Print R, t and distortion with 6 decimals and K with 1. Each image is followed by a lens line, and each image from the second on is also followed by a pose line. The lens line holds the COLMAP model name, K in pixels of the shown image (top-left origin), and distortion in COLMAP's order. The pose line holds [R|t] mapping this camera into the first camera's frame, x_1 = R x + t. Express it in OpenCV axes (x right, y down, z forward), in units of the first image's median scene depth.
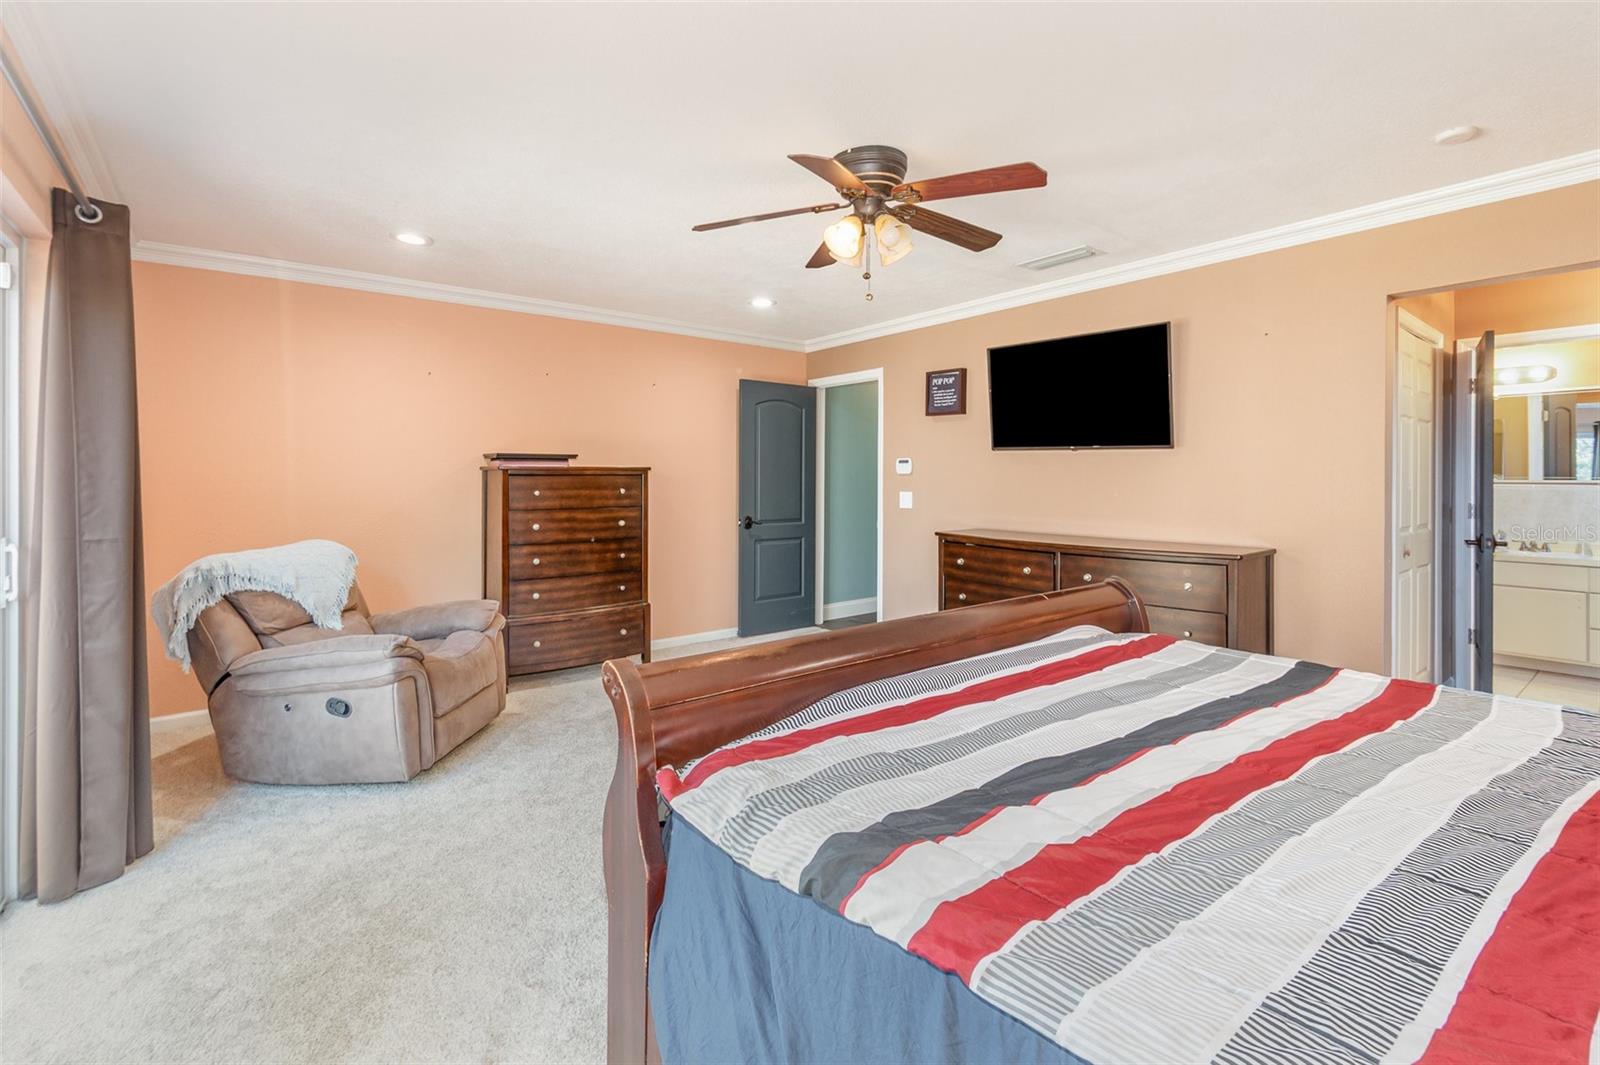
lens RADIAL K [[708.1, 0, 798.0], [0, 708.1, 480.0], [0, 0, 1]] dist [0.000293, 0.000102]
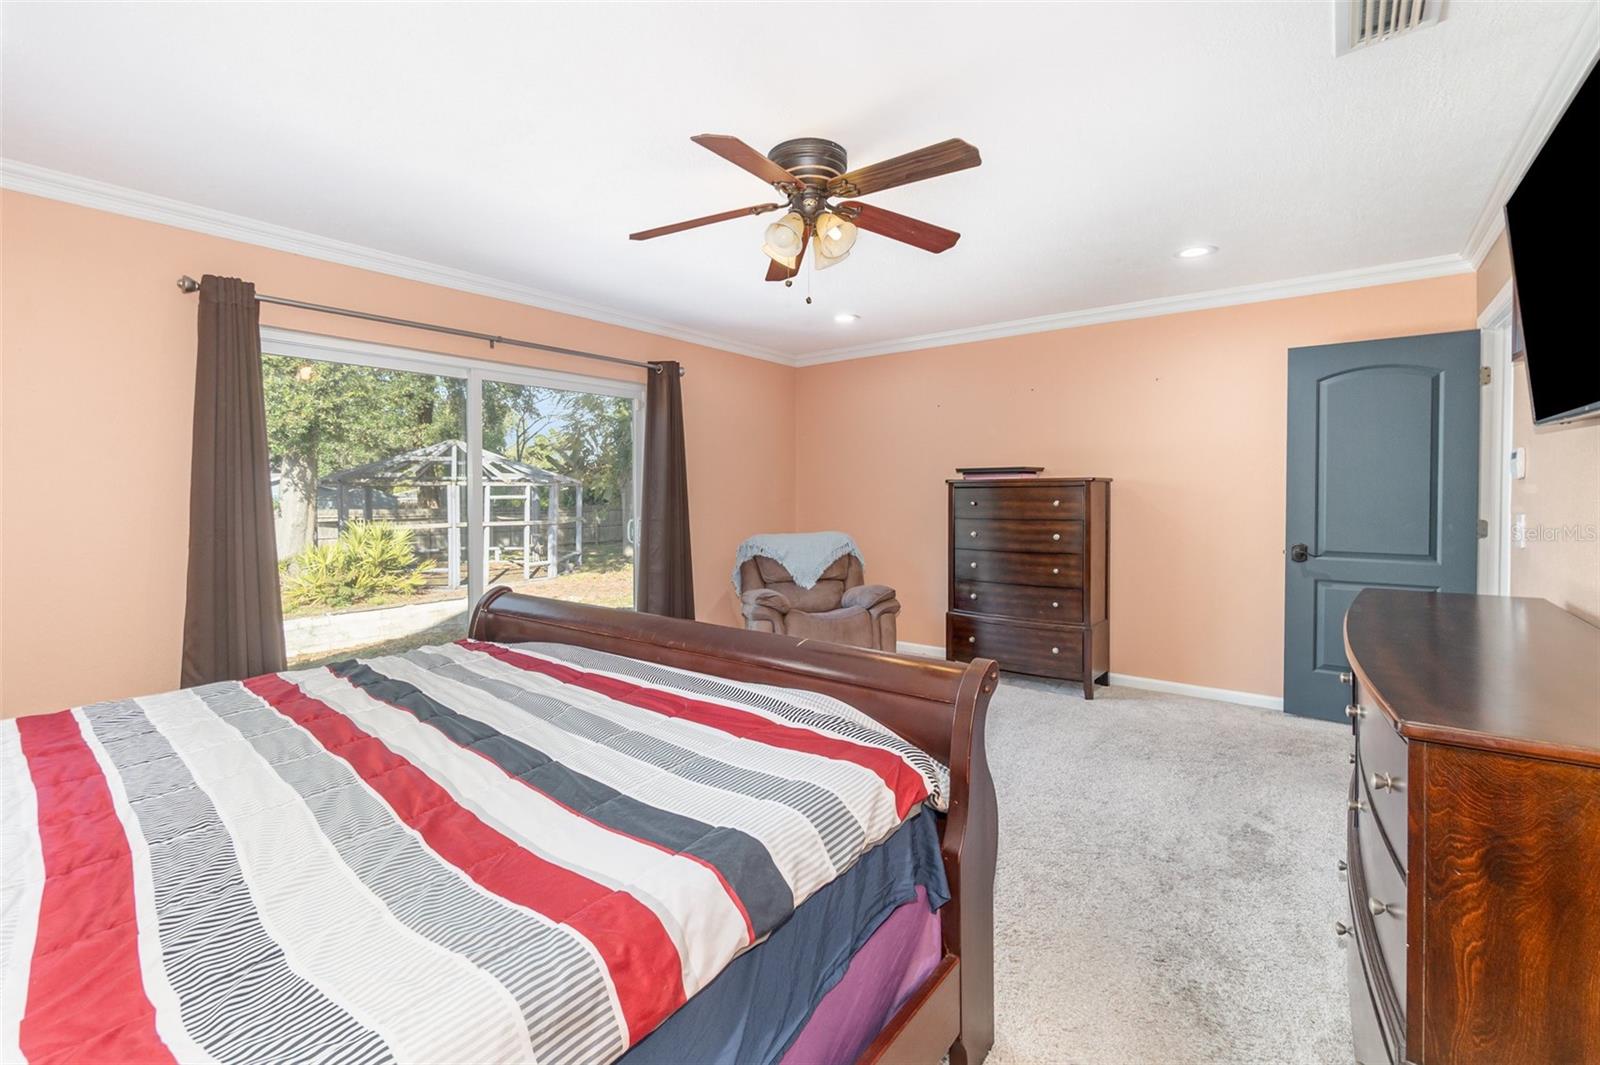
lens RADIAL K [[708.1, 0, 798.0], [0, 708.1, 480.0], [0, 0, 1]] dist [0.000293, 0.000102]
pose [[0.257229, -0.011907, -0.966277, 0.586916], [0.000338, 0.999925, -0.012232, -0.004788], [0.966350, 0.002820, 0.257214, 0.412335]]
